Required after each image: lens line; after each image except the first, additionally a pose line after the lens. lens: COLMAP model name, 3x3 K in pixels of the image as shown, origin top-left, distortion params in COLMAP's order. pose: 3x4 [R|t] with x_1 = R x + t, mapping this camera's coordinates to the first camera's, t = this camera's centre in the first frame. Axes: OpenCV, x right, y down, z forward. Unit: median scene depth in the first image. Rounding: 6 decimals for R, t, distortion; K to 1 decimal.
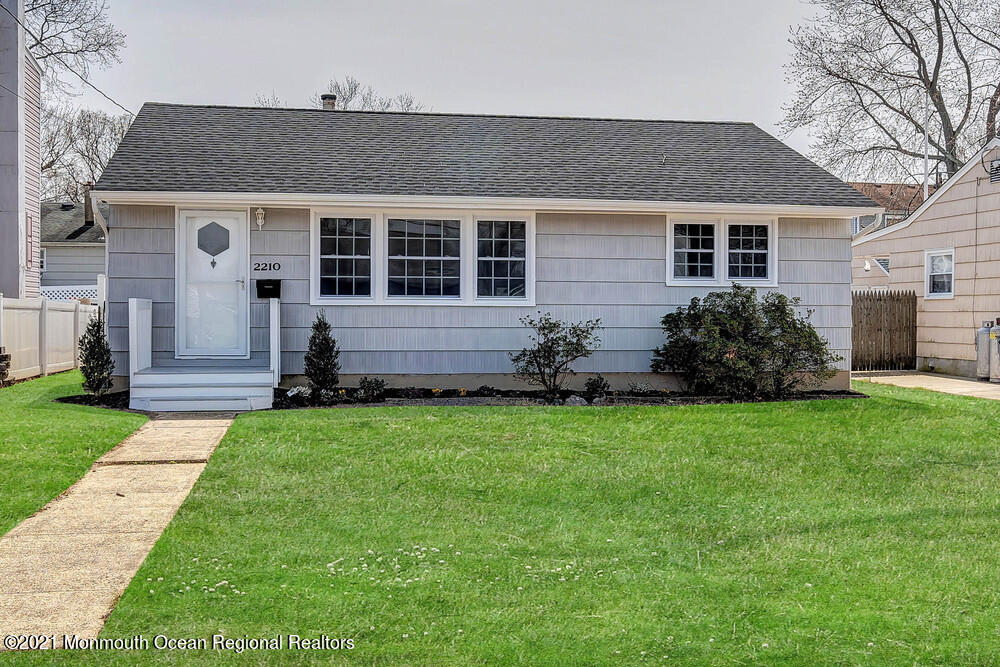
lens RADIAL K [[453.5, 0, 490.1], [0, 453.5, 315.2], [0, 0, 1]] dist [-0.000573, -0.000707]
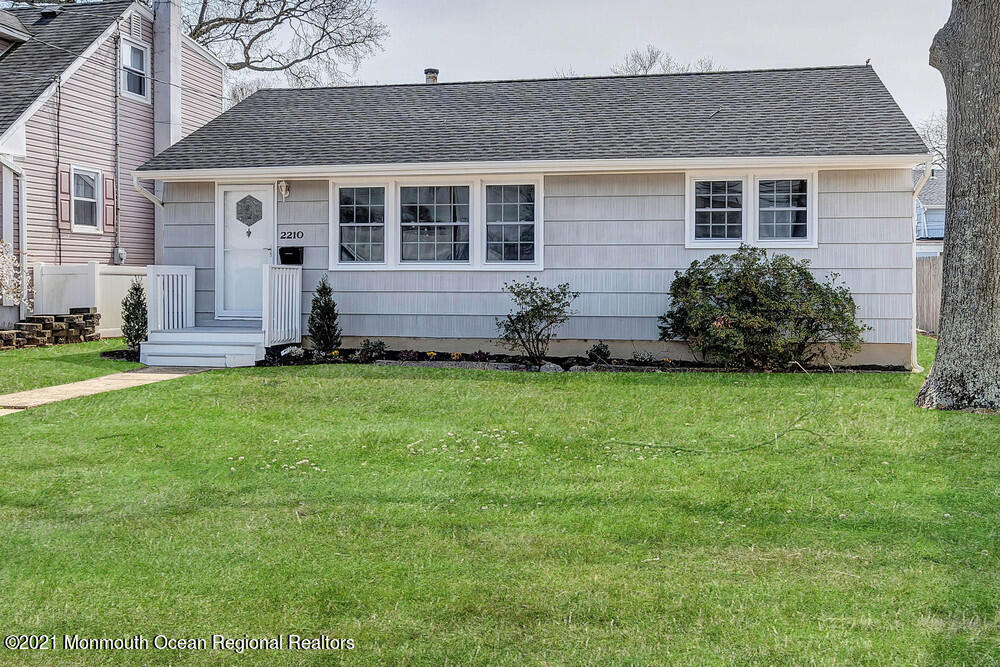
lens RADIAL K [[453.5, 0, 525.1], [0, 453.5, 277.8], [0, 0, 1]] dist [-0.000573, -0.000707]
pose [[0.986993, -0.001613, -0.160758, 0.226117], [0.001060, 0.999993, -0.003527, -0.000642], [0.160762, 0.003311, 0.986988, 0.024861]]
